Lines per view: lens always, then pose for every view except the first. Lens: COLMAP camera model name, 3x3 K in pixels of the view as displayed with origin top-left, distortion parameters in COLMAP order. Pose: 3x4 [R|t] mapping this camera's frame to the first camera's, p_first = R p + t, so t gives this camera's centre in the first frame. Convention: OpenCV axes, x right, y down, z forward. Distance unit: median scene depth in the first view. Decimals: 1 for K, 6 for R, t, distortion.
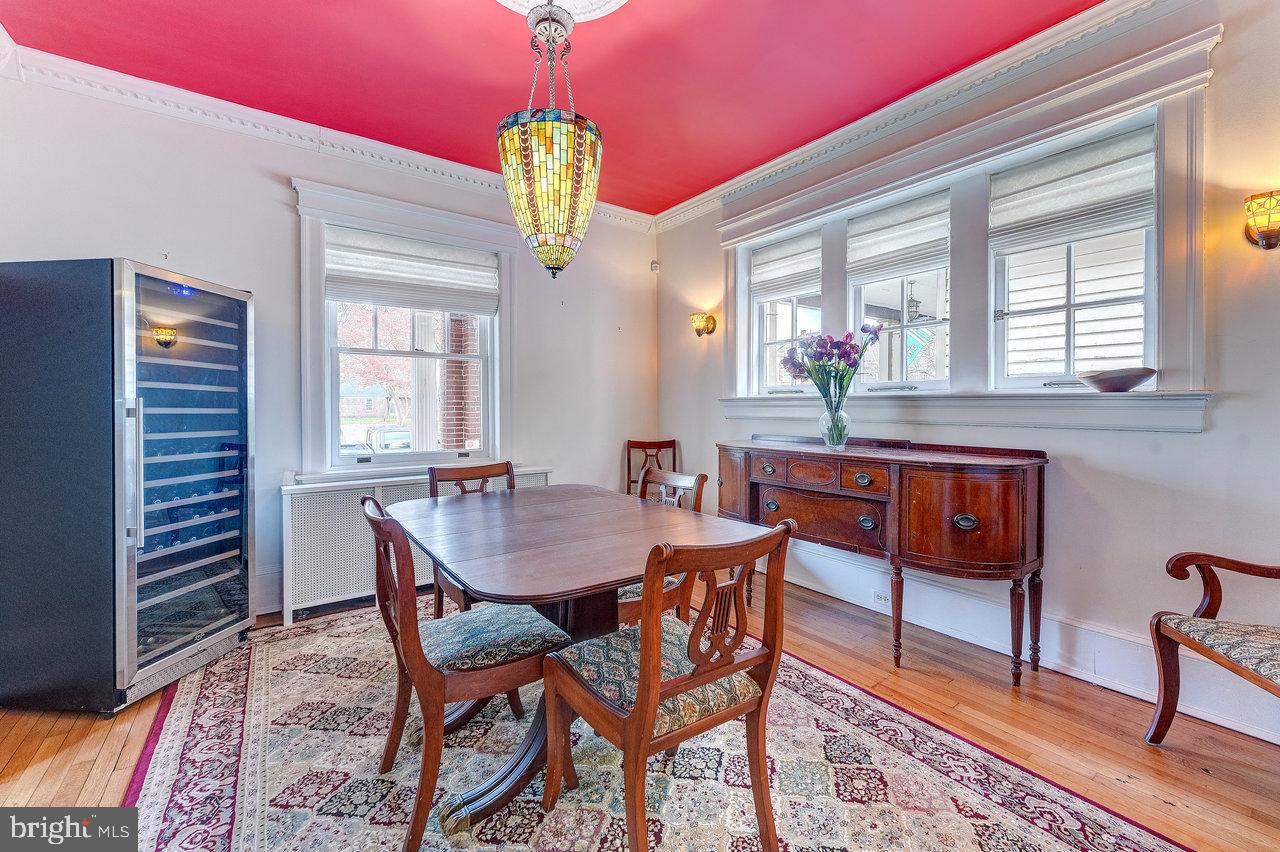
lens RADIAL K [[533.1, 0, 643.1], [0, 533.1, 407.9], [0, 0, 1]] dist [-0.002194, -0.000212]
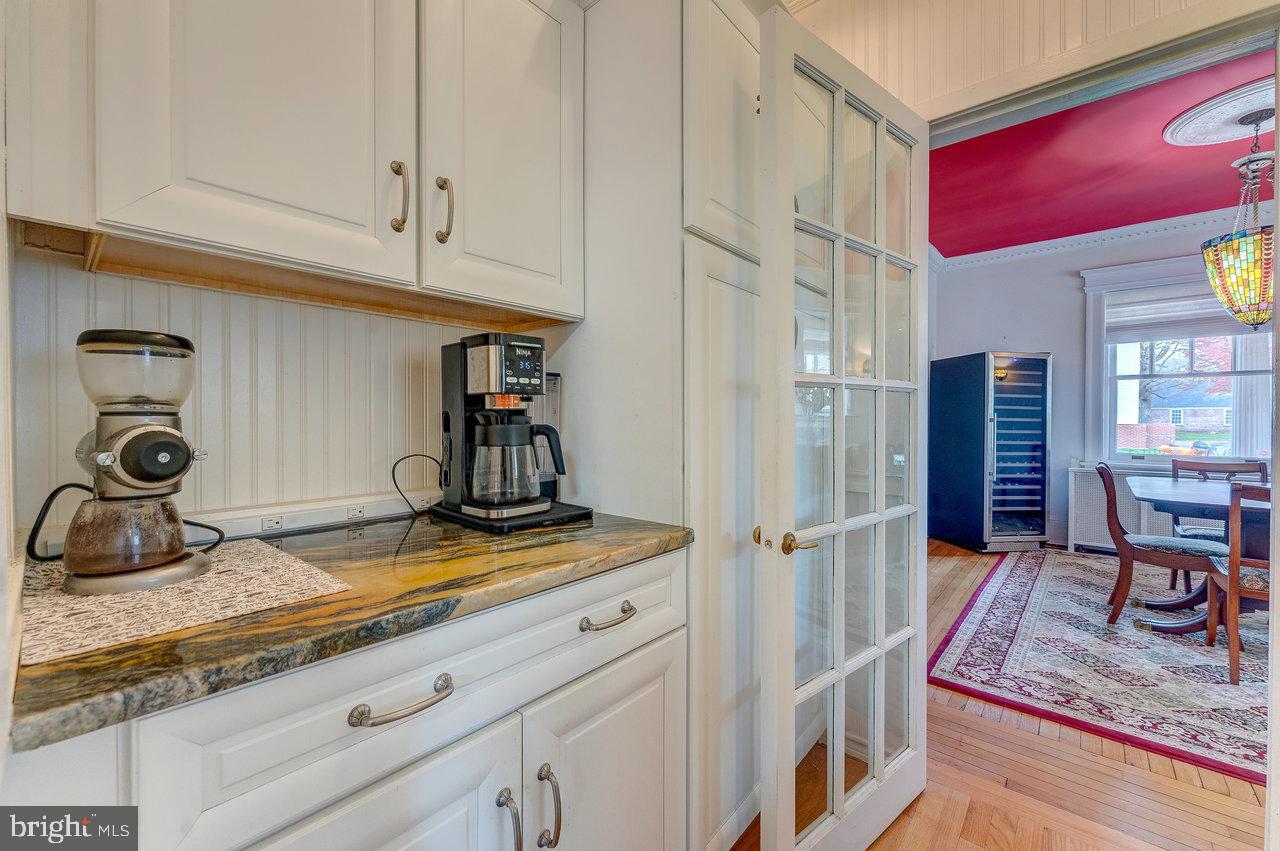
lens RADIAL K [[509.1, 0, 640.0], [0, 509.1, 425.5], [0, 0, 1]] dist [0.000508, 0.000353]
pose [[0.236122, 0.015948, -0.971593, 0.657242], [-0.005923, 0.999870, 0.014973, 0.007254], [0.971705, 0.002219, 0.236186, -0.806071]]
